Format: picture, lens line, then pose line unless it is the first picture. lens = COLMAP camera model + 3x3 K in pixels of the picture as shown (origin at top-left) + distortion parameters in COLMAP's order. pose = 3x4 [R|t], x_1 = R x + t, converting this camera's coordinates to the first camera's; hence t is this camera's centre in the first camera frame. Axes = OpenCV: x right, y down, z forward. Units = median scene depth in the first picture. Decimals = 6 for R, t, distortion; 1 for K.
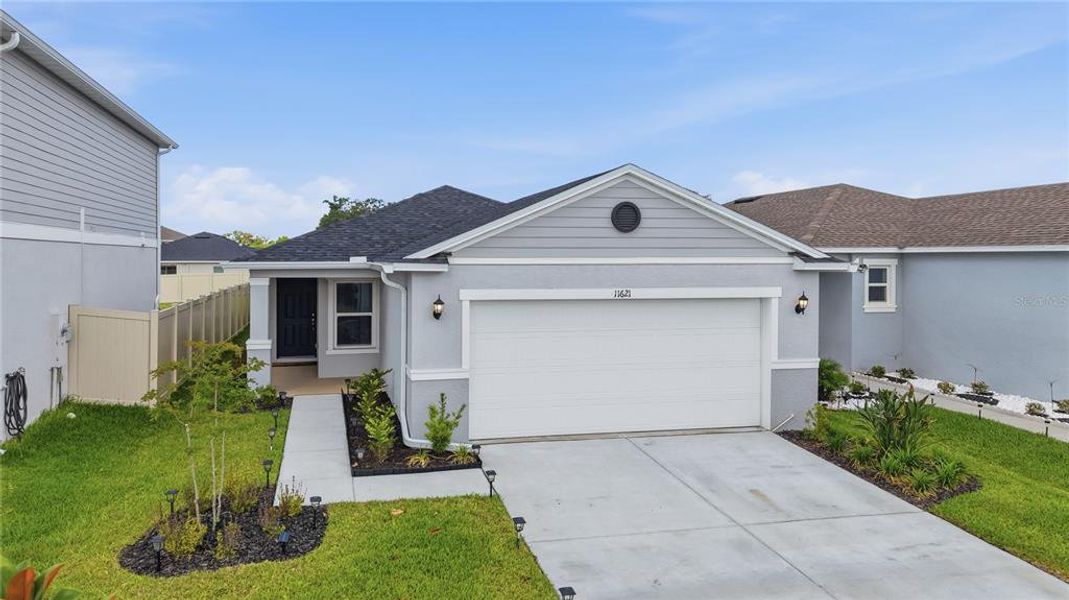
lens RADIAL K [[770.6, 0, 469.6], [0, 770.6, 244.2], [0, 0, 1]] dist [0.038637, -0.038402]
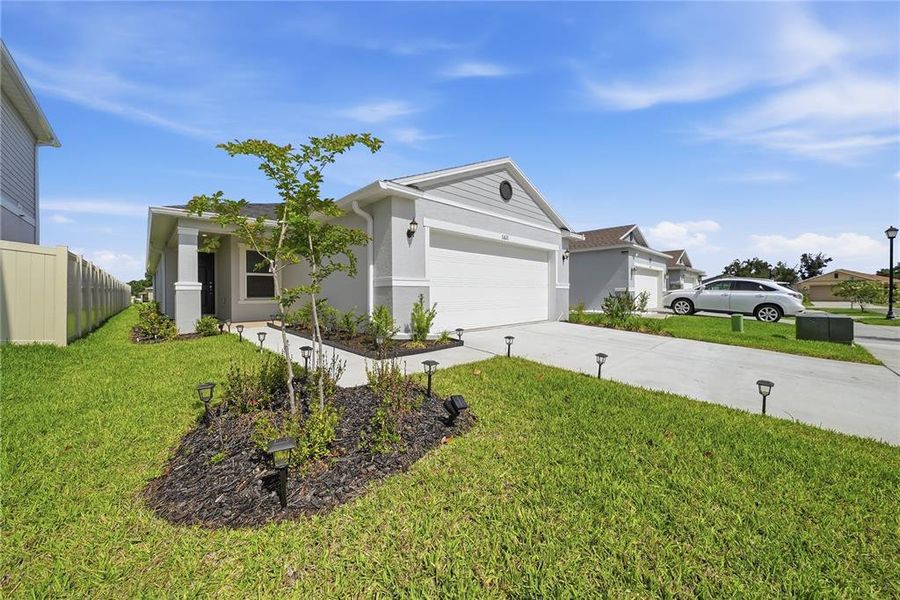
lens RADIAL K [[334.0, 0, 460.0], [0, 334.0, 290.8], [0, 0, 1]] dist [-0.019778, 0.000112]
pose [[0.831900, 0.000147, 0.554925, -0.252881], [0.000987, 0.999998, -0.001745, 0.168003], [-0.554925, 0.001999, 0.831898, 0.453671]]
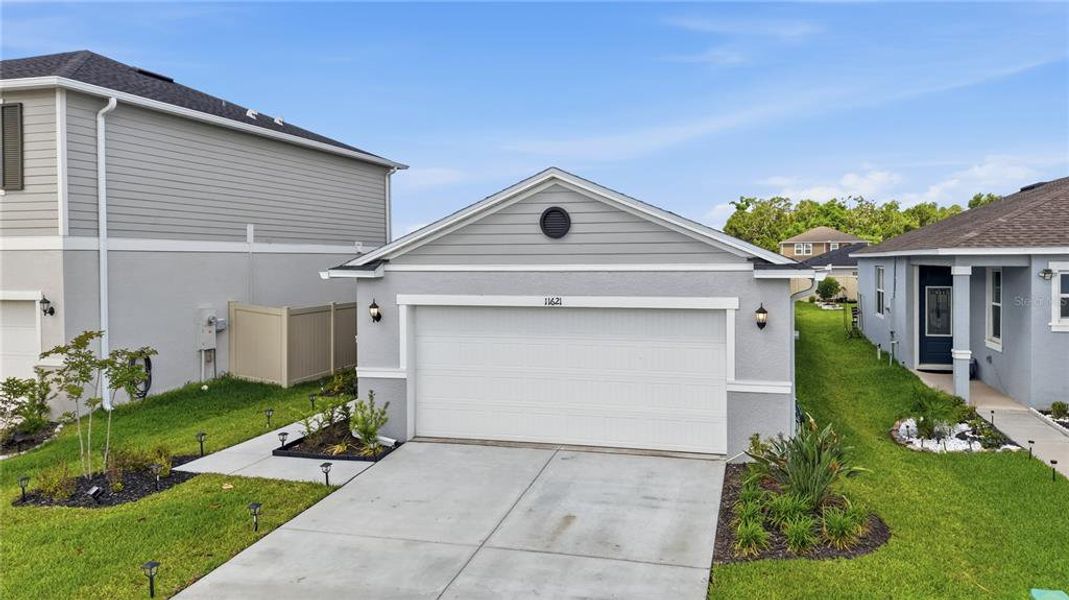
lens RADIAL K [[761.1, 0, 568.4], [0, 761.1, 251.3], [0, 0, 1]] dist [0.019283, -0.004579]
pose [[0.892887, -0.009559, -0.450179, 0.617927], [0.013511, 0.999893, 0.005567, -0.003759], [0.450078, -0.011054, 0.892921, 0.149550]]
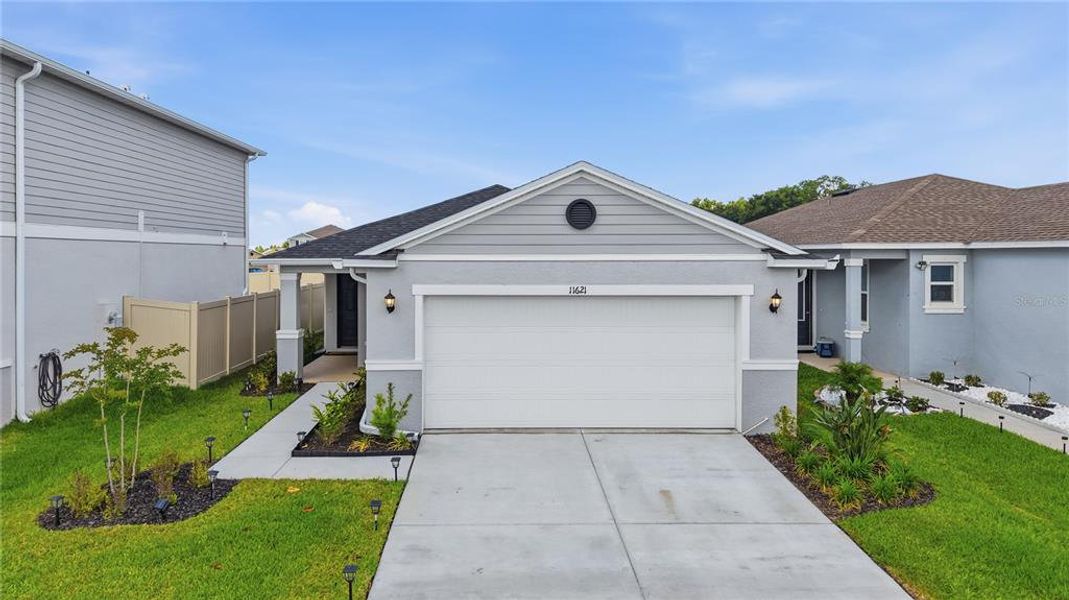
lens RADIAL K [[759.7, 0, 494.7], [0, 759.7, 240.2], [0, 0, 1]] dist [0.032422, -0.034663]
pose [[0.979383, -0.004846, -0.201956, 0.279656], [0.004608, 0.999988, -0.001652, 0.000274], [0.201962, 0.000688, 0.979393, 0.008621]]
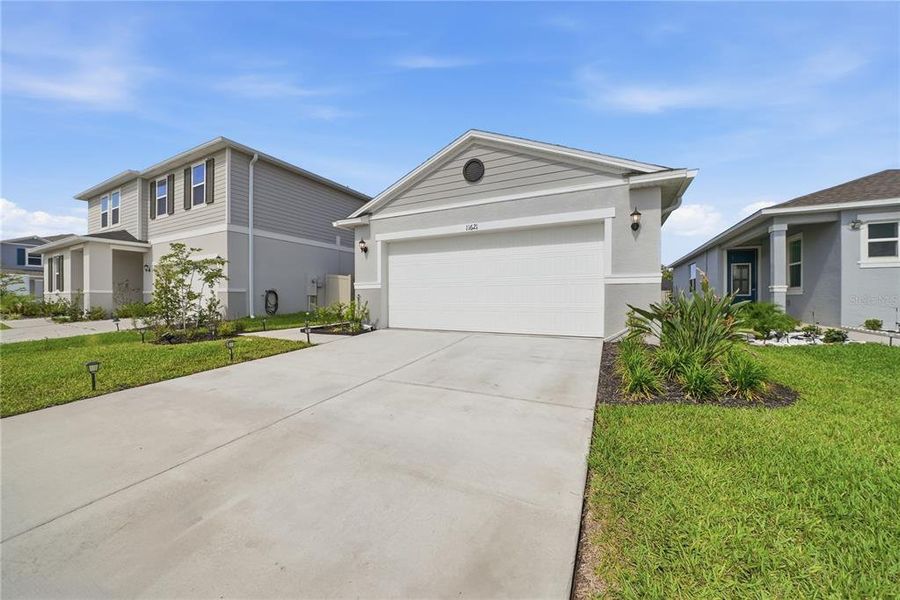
lens RADIAL K [[322.1, 0, 454.0], [0, 322.1, 296.0], [0, 0, 1]] dist [-0.031649, 0.005070]
pose [[0.782235, -0.008344, -0.622928, 0.502558], [0.007538, 0.999964, -0.003928, 0.178845], [0.622938, -0.001623, 0.782270, 0.513948]]
